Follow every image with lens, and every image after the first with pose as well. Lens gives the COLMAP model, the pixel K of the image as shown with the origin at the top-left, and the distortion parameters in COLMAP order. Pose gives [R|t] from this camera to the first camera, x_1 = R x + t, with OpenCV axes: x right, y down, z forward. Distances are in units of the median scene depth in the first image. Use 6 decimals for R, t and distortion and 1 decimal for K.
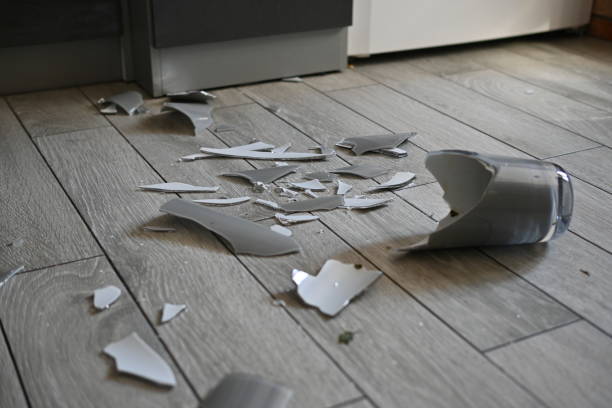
lens RADIAL K [[825.9, 0, 309.7], [0, 825.9, 199.5], [0, 0, 1]] dist [0.017036, 0.000000]
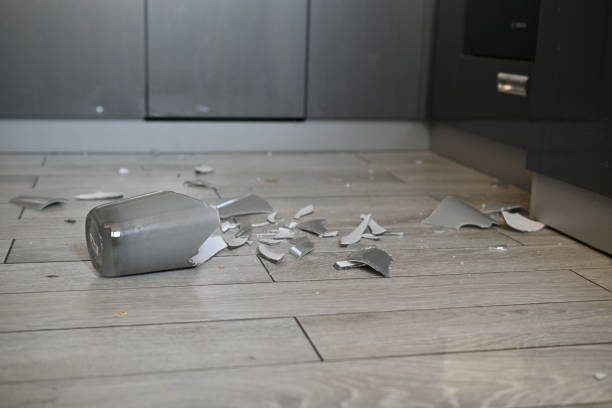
lens RADIAL K [[825.9, 0, 306.8], [0, 825.9, 202.1], [0, 0, 1]] dist [0.017036, 0.000000]
pose [[-0.255063, 0.187050, -0.948660, 1.317804], [-0.433394, 0.854922, 0.285093, -0.487377], [0.864357, 0.483860, -0.136993, 1.400586]]
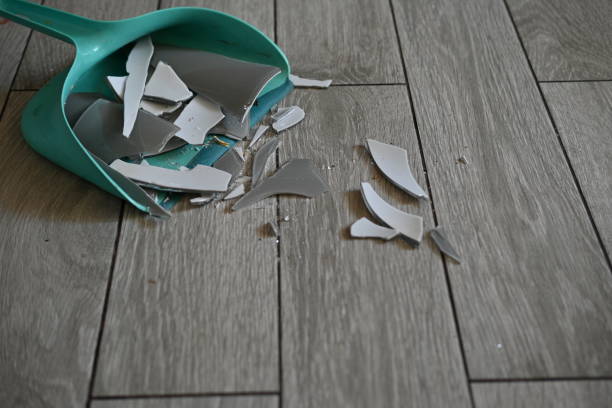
lens RADIAL K [[825.9, 0, 310.2], [0, 825.9, 222.3], [0, 0, 1]] dist [0.017036, 0.000000]
pose [[0.897297, 0.307716, -0.316495, 0.225311], [-0.180478, 0.910053, 0.373137, -0.160162], [0.402848, -0.277694, 0.872124, 0.284482]]
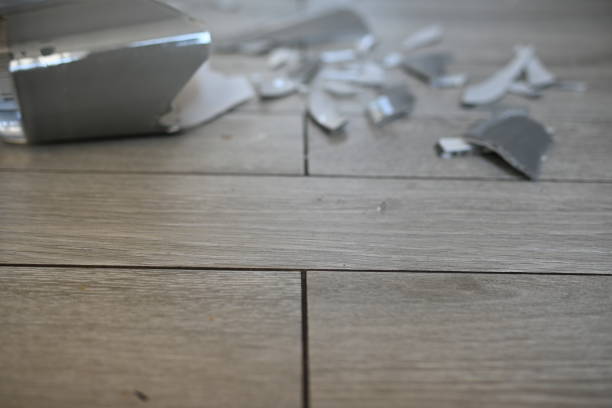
lens RADIAL K [[825.9, 0, 303.2], [0, 825.9, 235.4], [0, 0, 1]] dist [0.017036, 0.000000]
pose [[-0.470098, 0.382922, -0.795222, 0.742747], [-0.392089, 0.716599, 0.576847, -0.356166], [0.790743, 0.582972, -0.186732, 1.393075]]
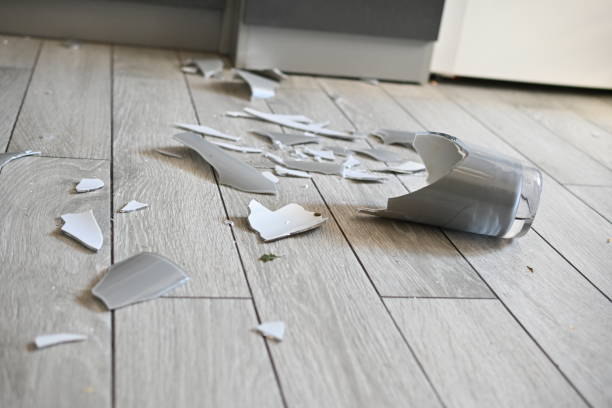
lens RADIAL K [[825.9, 0, 306.8], [0, 825.9, 206.9], [0, 0, 1]] dist [0.017036, 0.000000]
pose [[0.954647, 0.213633, -0.207390, 0.260556], [-0.225332, 0.973680, -0.034246, 0.108733], [0.194615, 0.079424, 0.977659, -0.052592]]
